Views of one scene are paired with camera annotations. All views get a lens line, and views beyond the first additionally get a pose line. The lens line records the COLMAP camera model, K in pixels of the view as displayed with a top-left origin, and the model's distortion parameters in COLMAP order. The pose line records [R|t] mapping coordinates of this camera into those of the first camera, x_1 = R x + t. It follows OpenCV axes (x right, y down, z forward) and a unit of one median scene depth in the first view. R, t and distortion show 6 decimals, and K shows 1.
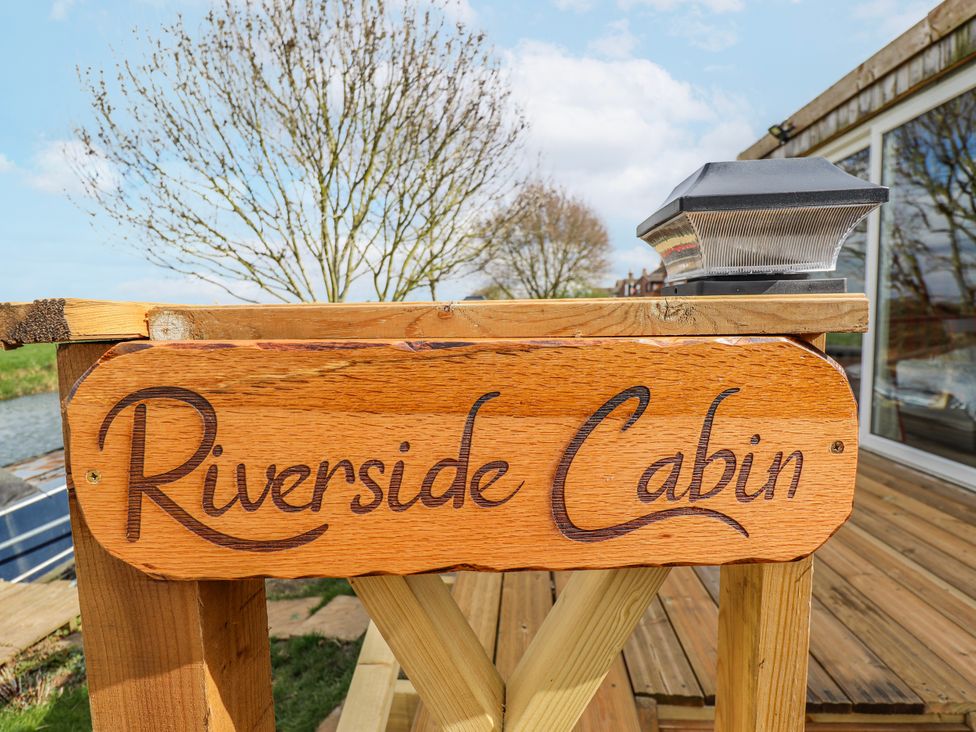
lens RADIAL K [[547.6, 0, 488.0], [0, 547.6, 366.0], [0, 0, 1]] dist [0.000738, -0.012787]
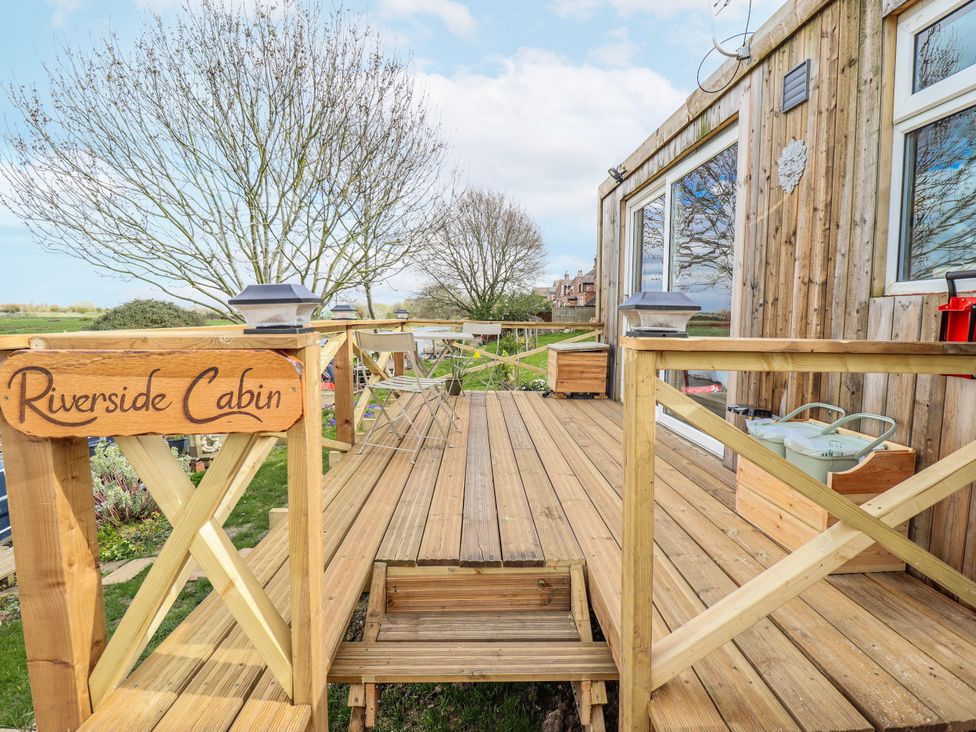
lens RADIAL K [[519.7, 0, 488.0], [0, 519.7, 366.0], [0, 0, 1]] dist [0.000885, -0.015709]
pose [[0.995233, 0.003671, 0.097454, 1.287606], [-0.004792, 0.999925, 0.011270, -0.004963], [-0.097405, -0.011683, 0.995176, -1.622137]]
